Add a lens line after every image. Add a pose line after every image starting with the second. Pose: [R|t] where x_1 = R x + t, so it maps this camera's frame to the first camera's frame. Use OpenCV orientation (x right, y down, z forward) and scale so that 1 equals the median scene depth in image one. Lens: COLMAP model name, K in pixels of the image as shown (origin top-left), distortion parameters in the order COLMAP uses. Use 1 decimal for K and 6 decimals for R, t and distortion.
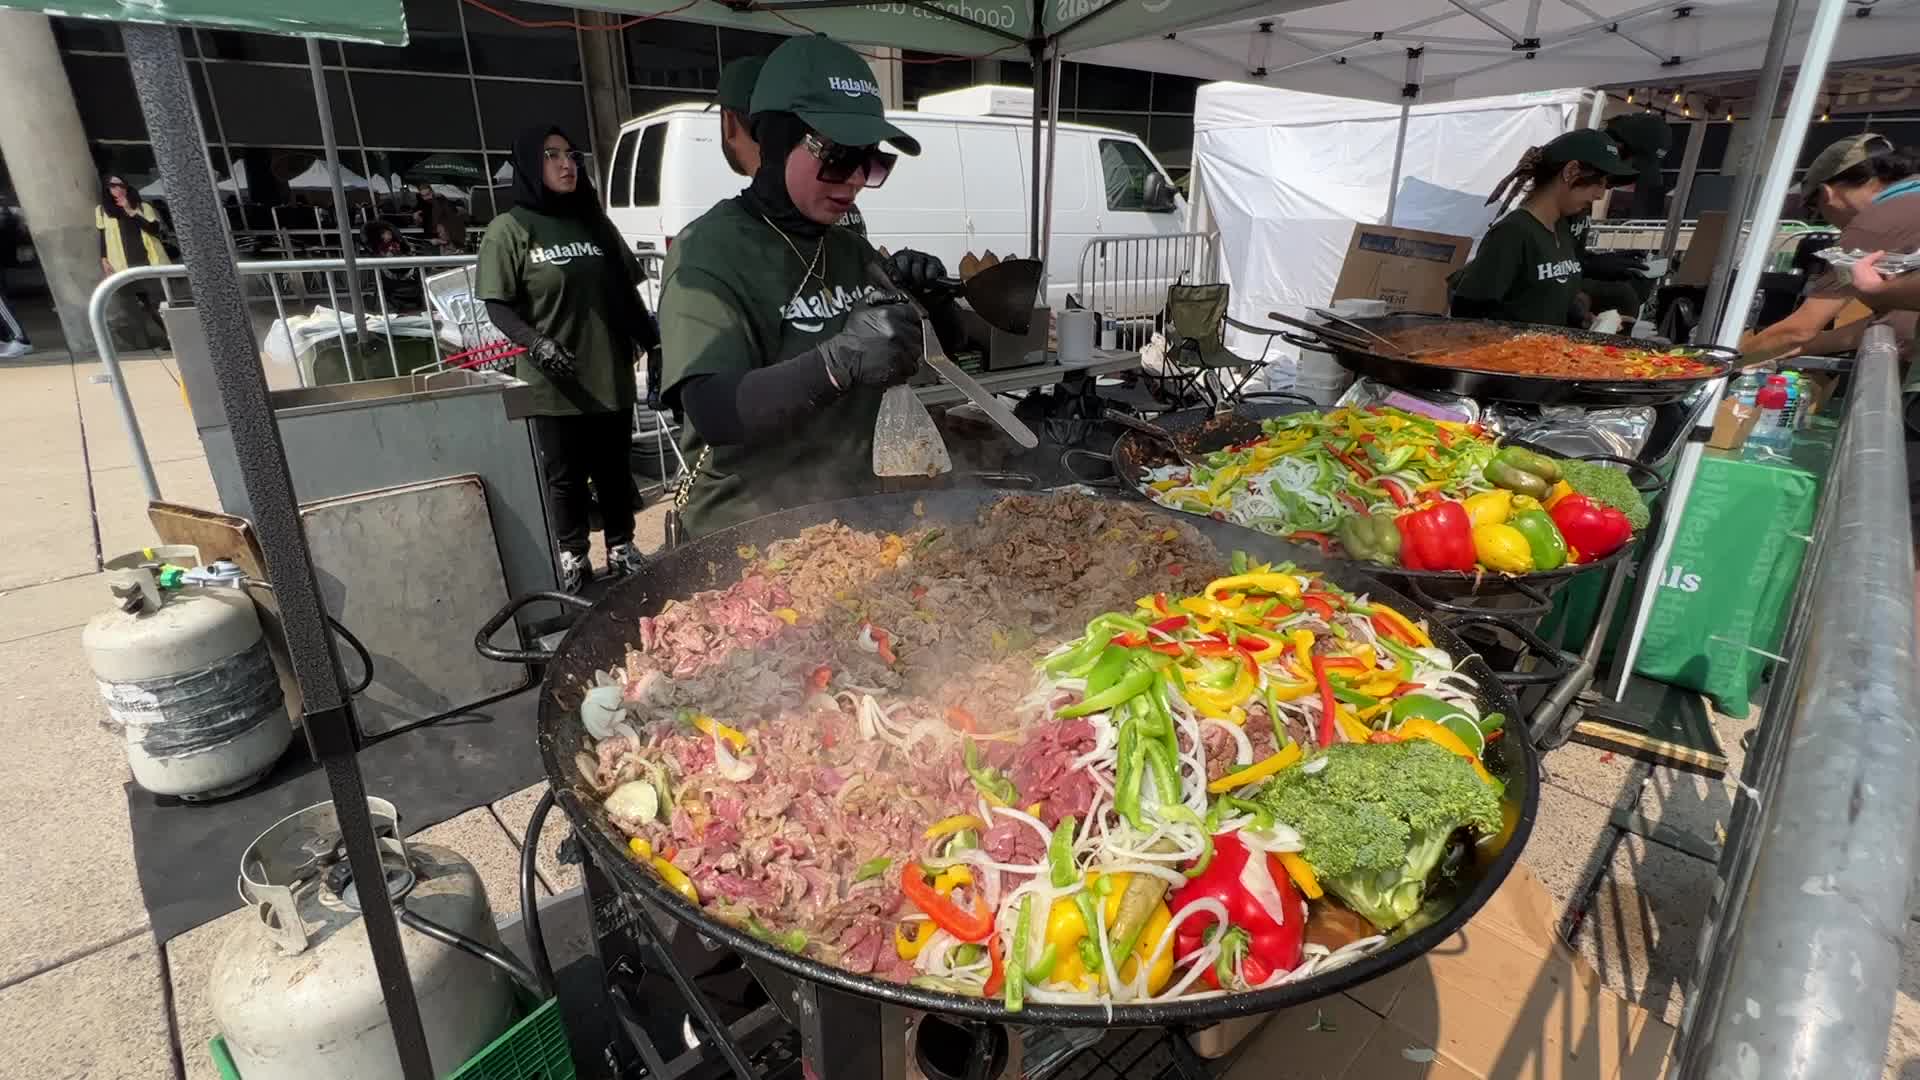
lens RADIAL K [[853.1, 0, 960.0], [0, 853.1, 540.0], [0, 0, 1]] dist [-0.020318, 0.000898]
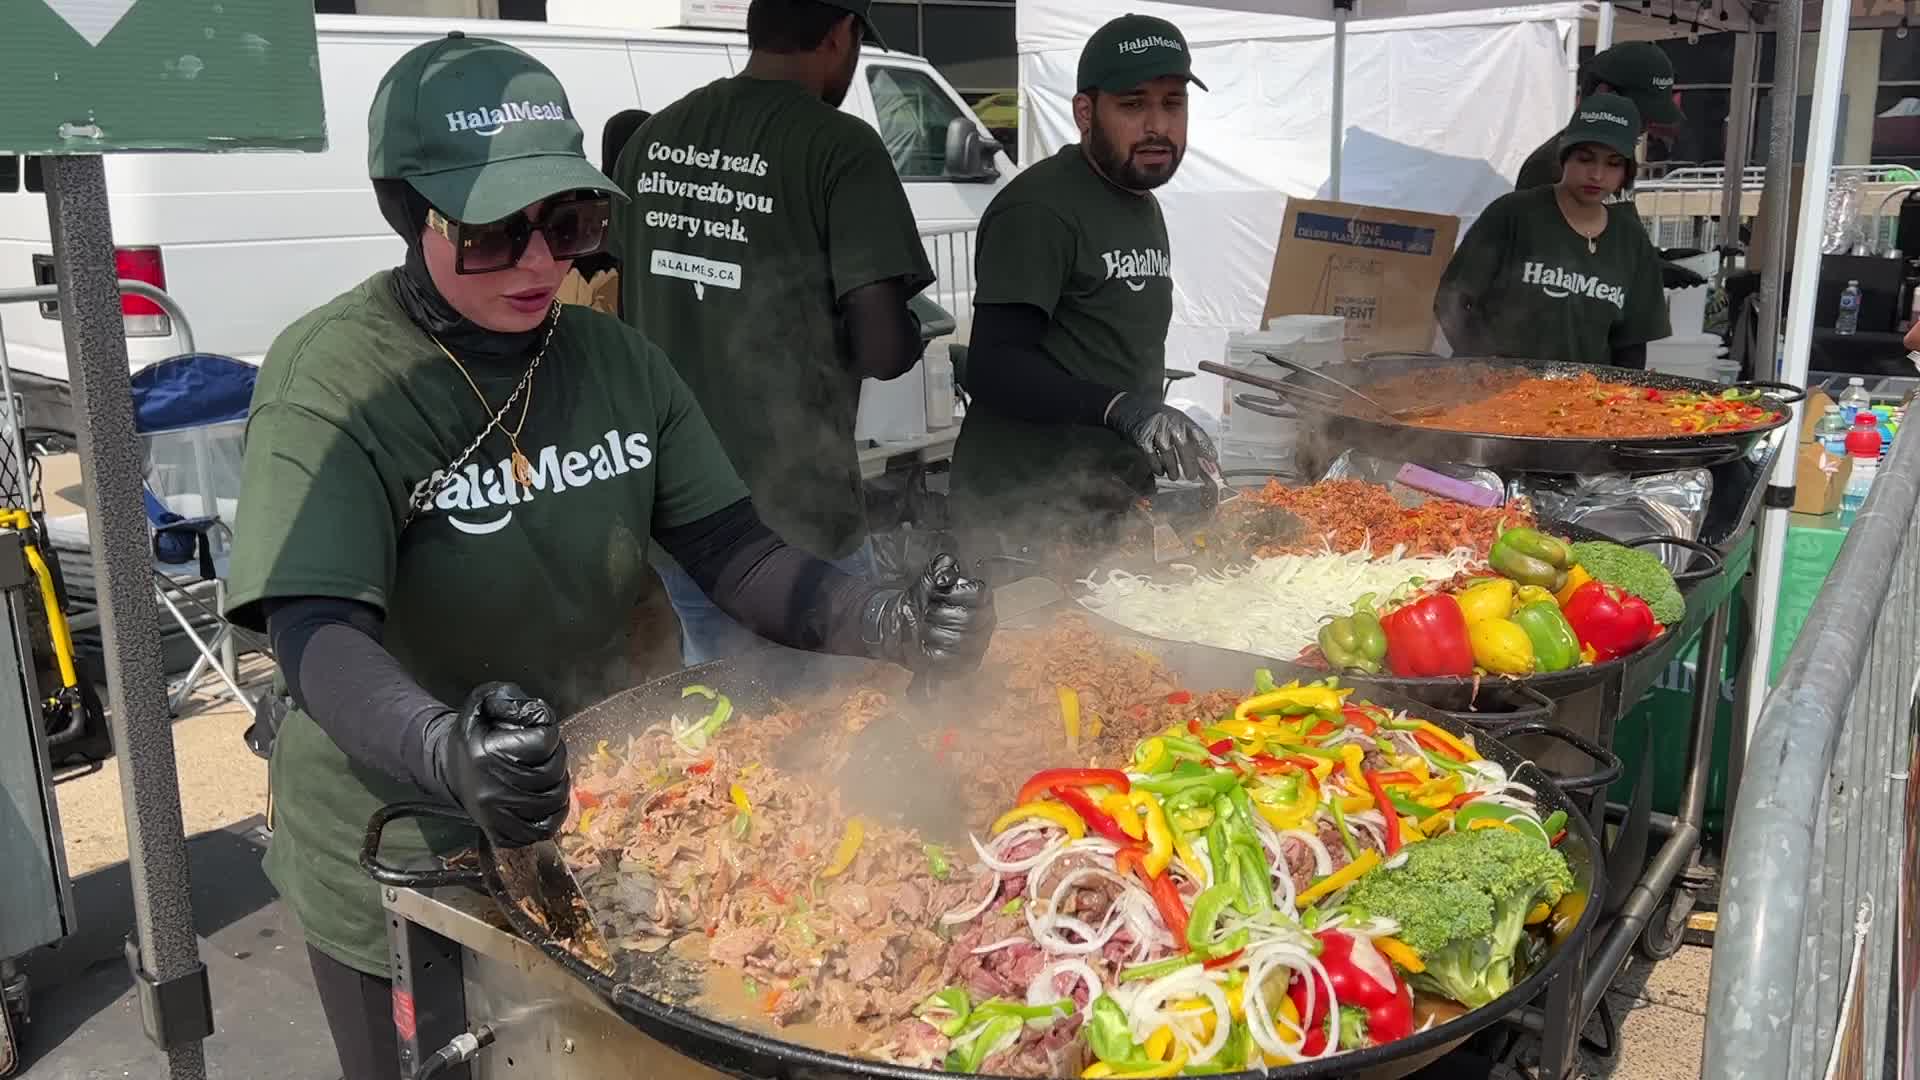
lens RADIAL K [[1606.9, 0, 953.0], [0, 1606.9, 553.3], [0, 0, 1]] dist [0.010236, -0.046248]
pose [[0.974898, -0.063692, 0.213348, -0.252367], [0.090593, 0.988780, -0.118776, 0.047748], [-0.203389, 0.135123, 0.969729, -0.413653]]
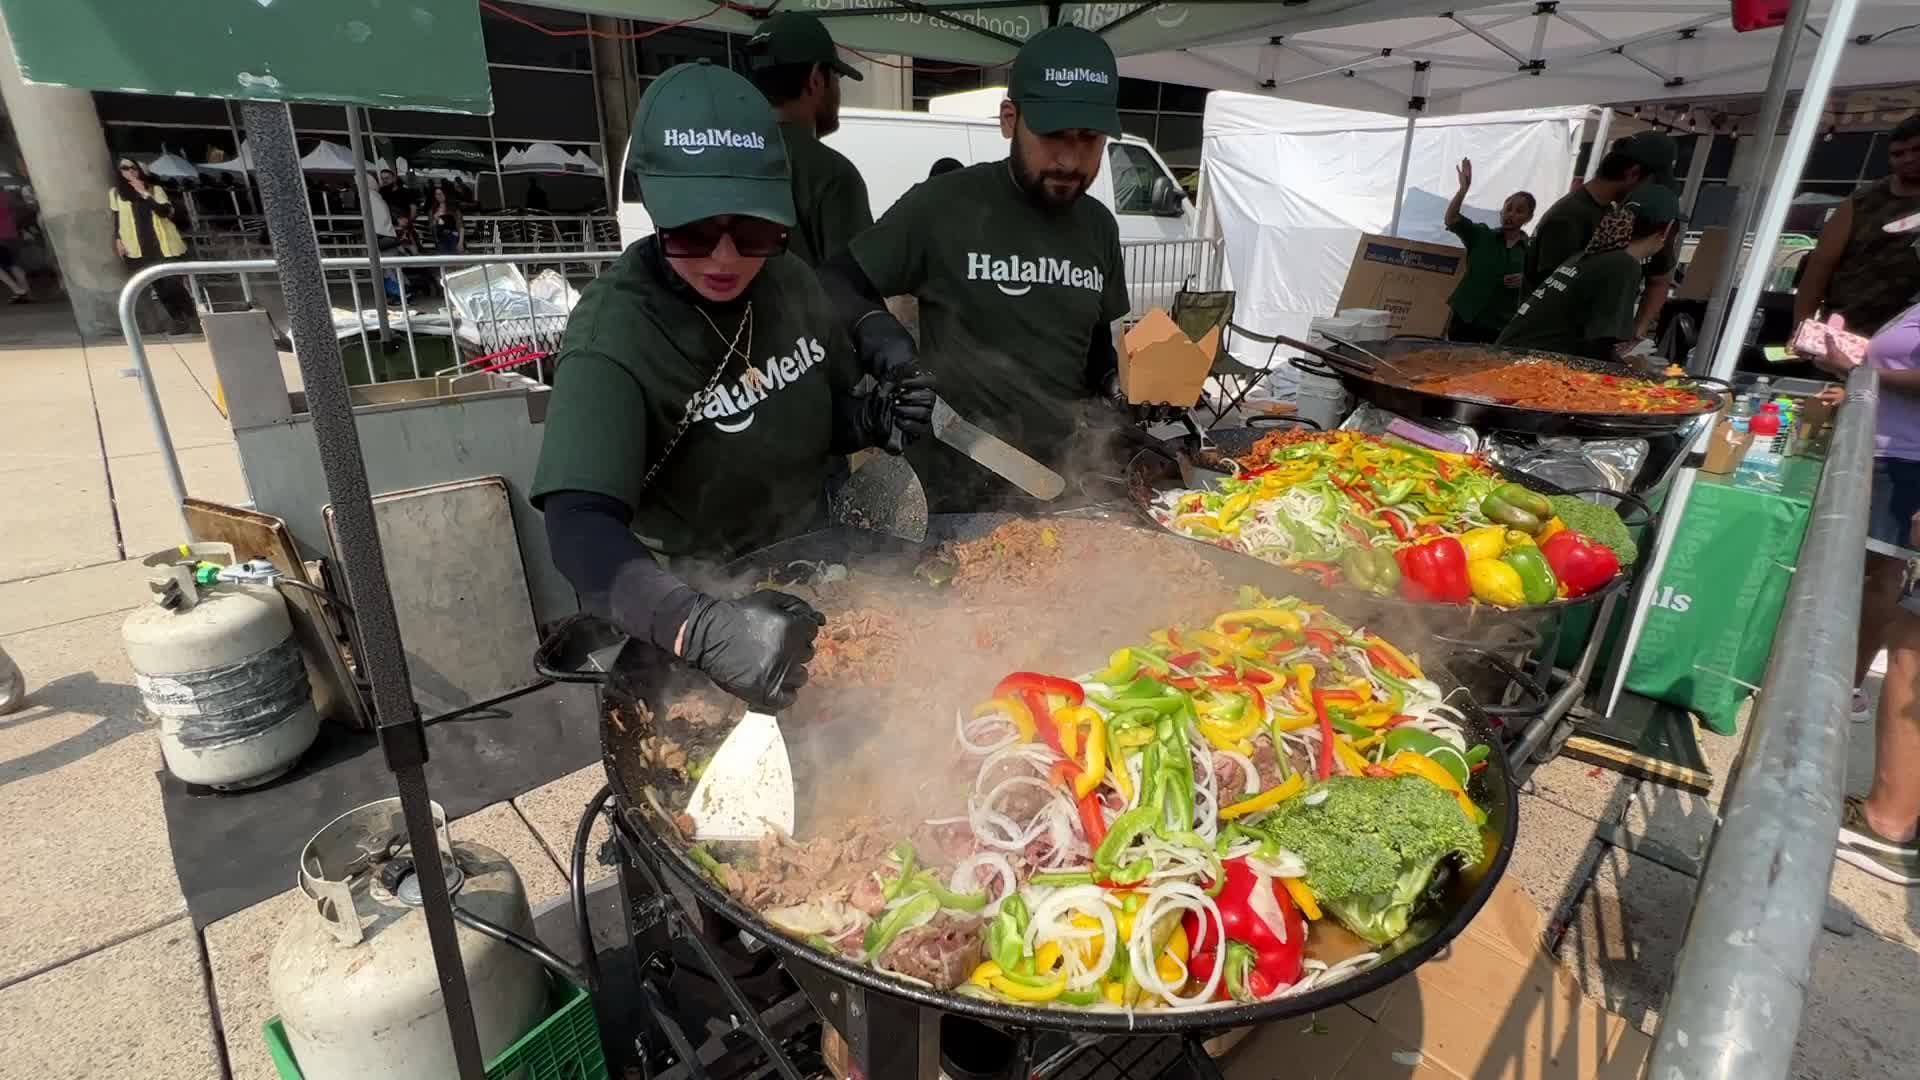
lens RADIAL K [[853.1, 0, 960.0], [0, 853.1, 540.0], [0, 0, 1]] dist [-0.020318, 0.000898]
pose [[0.999819, 0.019003, 0.001047, -0.028416], [-0.019010, 0.999794, 0.007152, -0.036701], [-0.000910, -0.007171, 0.999974, -0.053240]]
